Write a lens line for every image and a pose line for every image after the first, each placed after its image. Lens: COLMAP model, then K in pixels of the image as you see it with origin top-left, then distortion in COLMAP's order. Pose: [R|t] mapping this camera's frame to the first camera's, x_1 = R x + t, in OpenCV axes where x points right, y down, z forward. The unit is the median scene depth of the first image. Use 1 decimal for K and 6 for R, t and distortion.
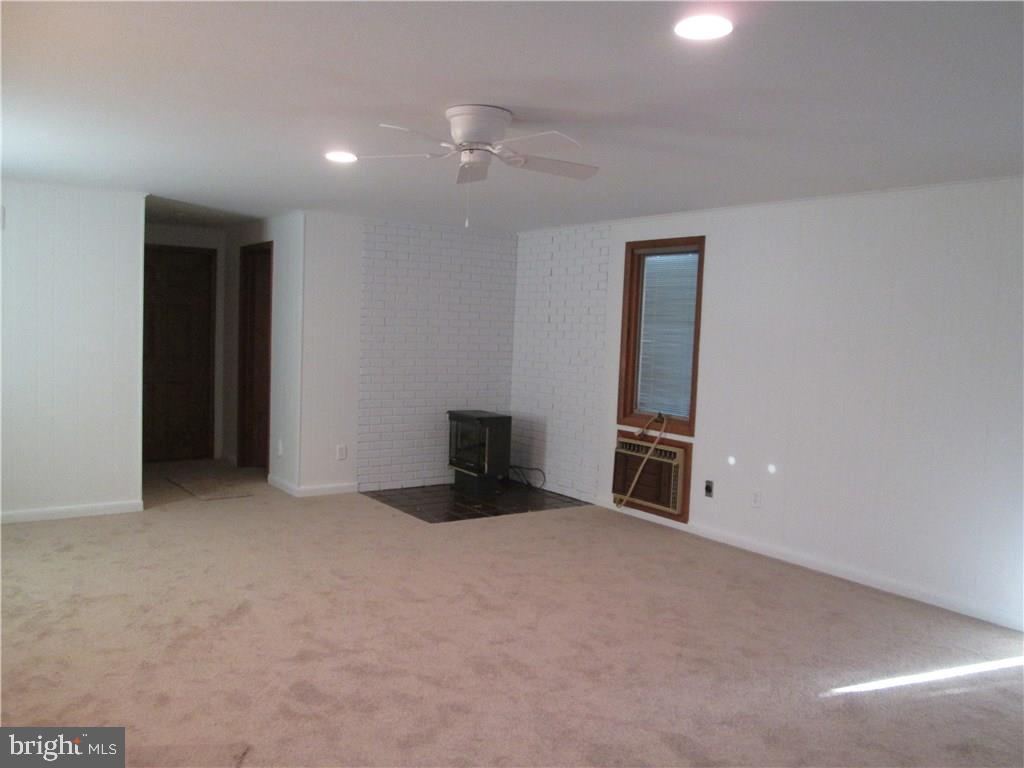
lens RADIAL K [[865.1, 0, 512.0], [0, 865.1, 384.0], [0, 0, 1]] dist [-0.013804, 0.000135]
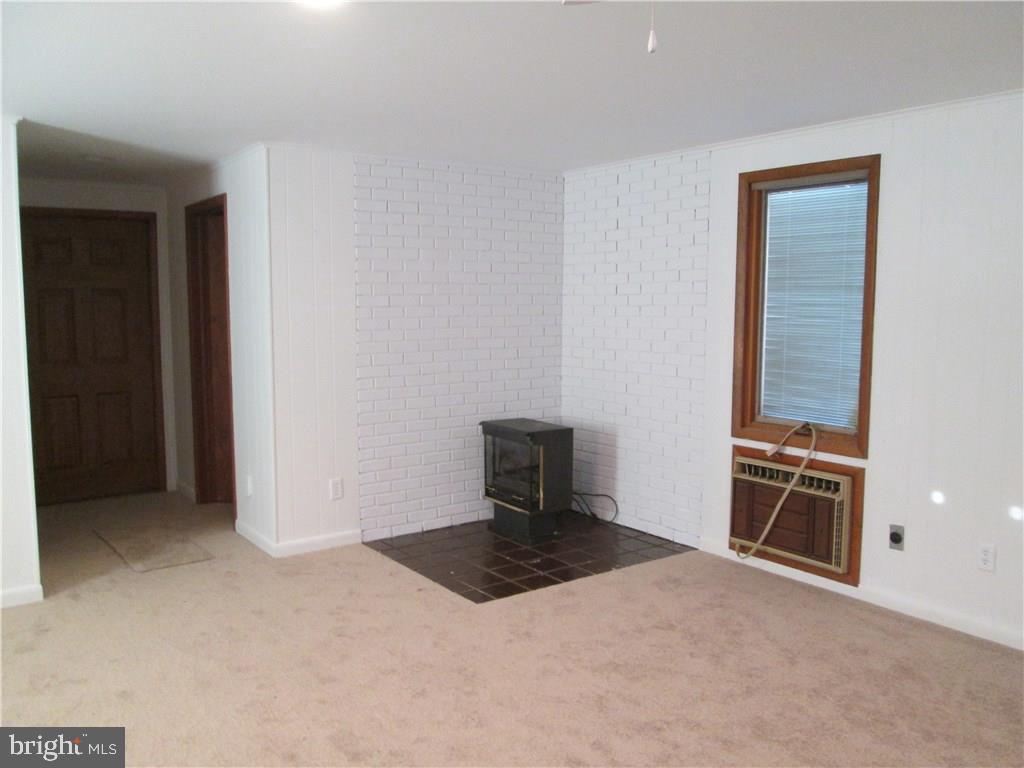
lens RADIAL K [[824.6, 0, 512.0], [0, 824.6, 384.0], [0, 0, 1]] dist [-0.032675, -0.002871]
pose [[0.998982, -0.038253, 0.023903, -0.070120], [0.037348, 0.998608, 0.037255, -0.027870], [-0.025295, -0.036324, 0.999020, 0.345708]]
